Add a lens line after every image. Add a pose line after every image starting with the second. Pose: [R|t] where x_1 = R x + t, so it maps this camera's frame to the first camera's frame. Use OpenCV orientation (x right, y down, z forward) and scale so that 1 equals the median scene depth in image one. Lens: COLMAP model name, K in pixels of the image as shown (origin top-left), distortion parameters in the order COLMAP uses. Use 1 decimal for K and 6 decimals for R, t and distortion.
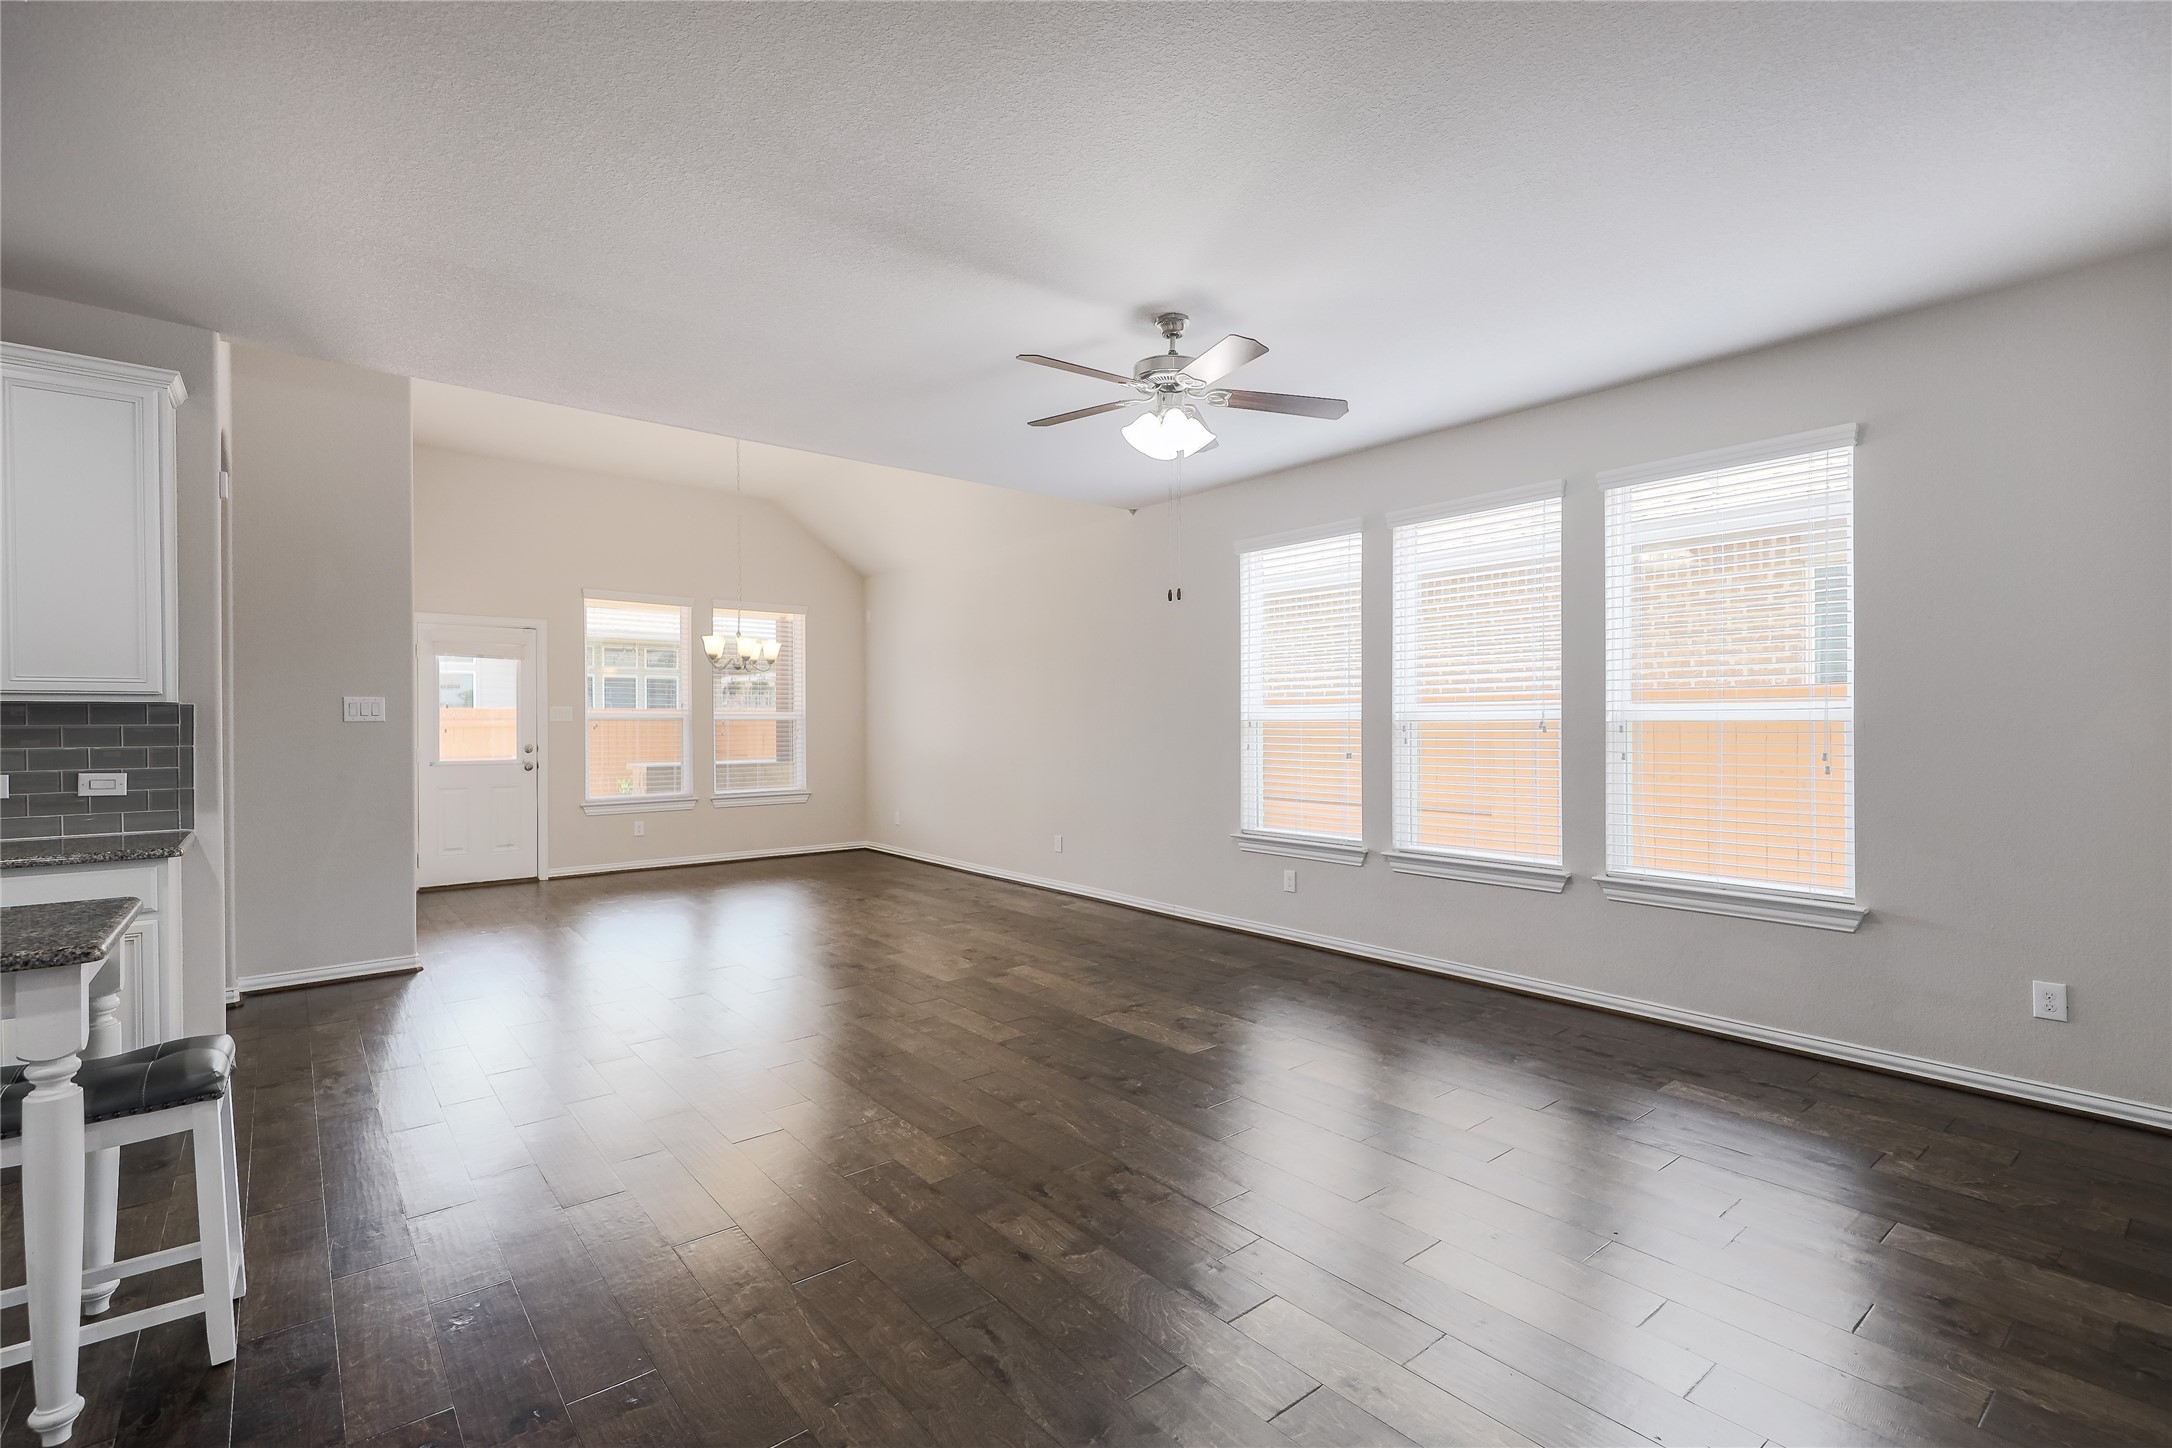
lens RADIAL K [[1004.7, 0, 1104.1], [0, 1004.7, 711.4], [0, 0, 1]] dist [0.003699, 0.000645]
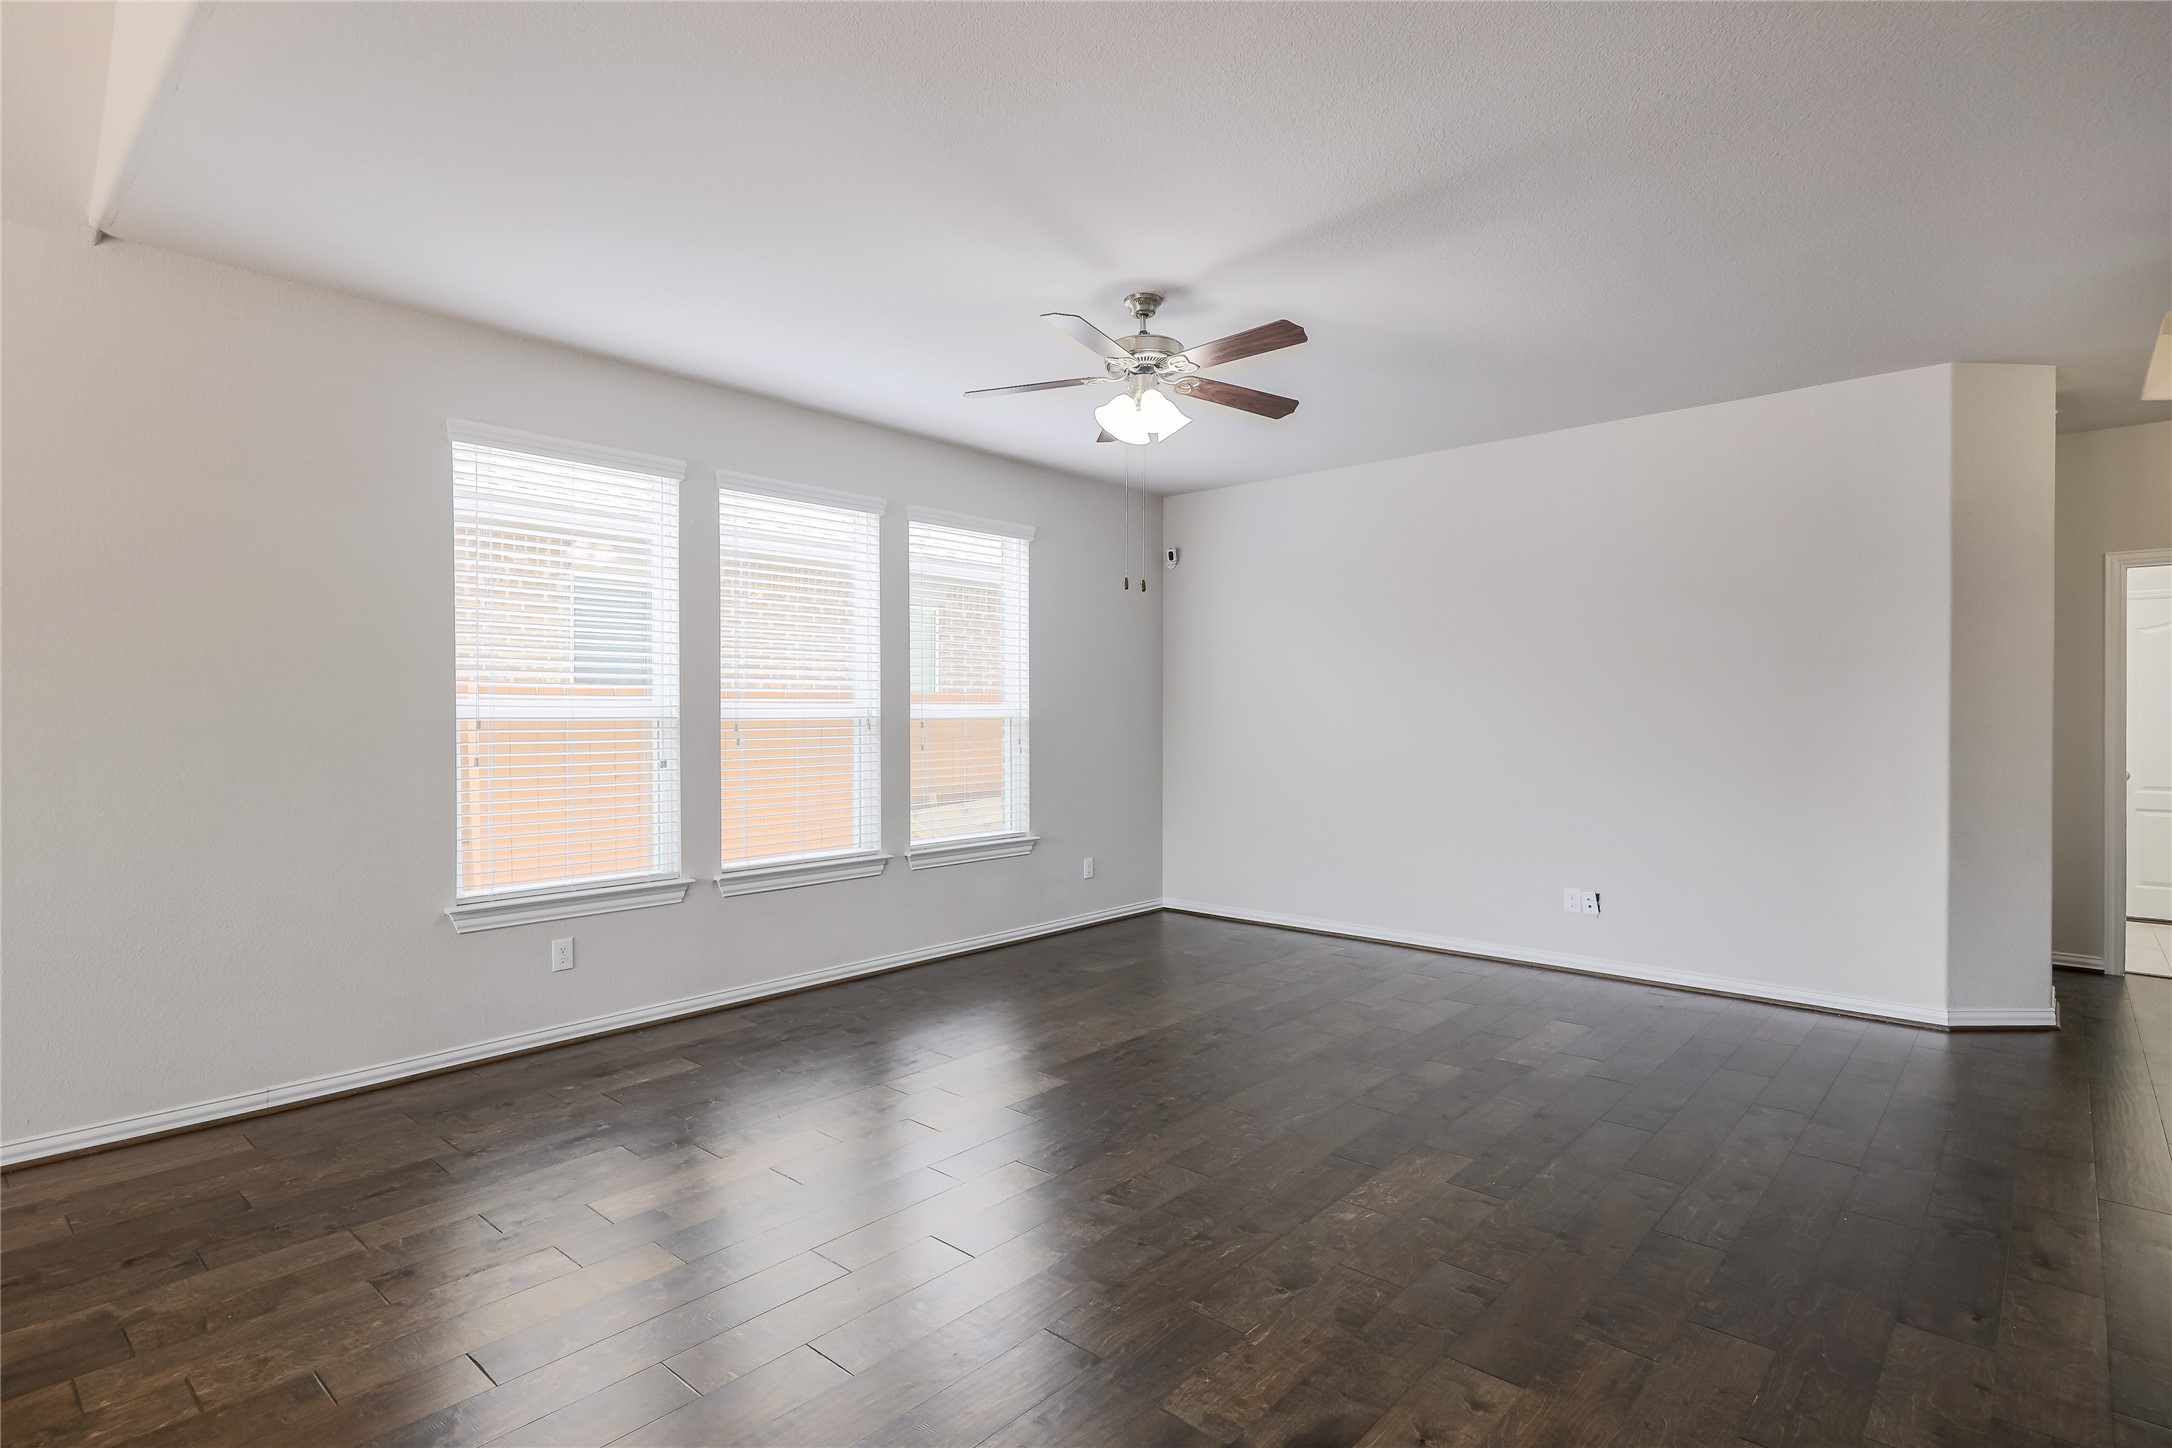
lens RADIAL K [[1107.6, 0, 1069.3], [0, 1107.6, 721.2], [0, 0, 1]] dist [0.035933, -0.001303]
pose [[-0.162113, -0.000182, 0.986772, -0.689577], [-0.006315, 0.999980, -0.000853, 0.010922], [-0.986752, -0.006370, -0.162110, 0.883542]]
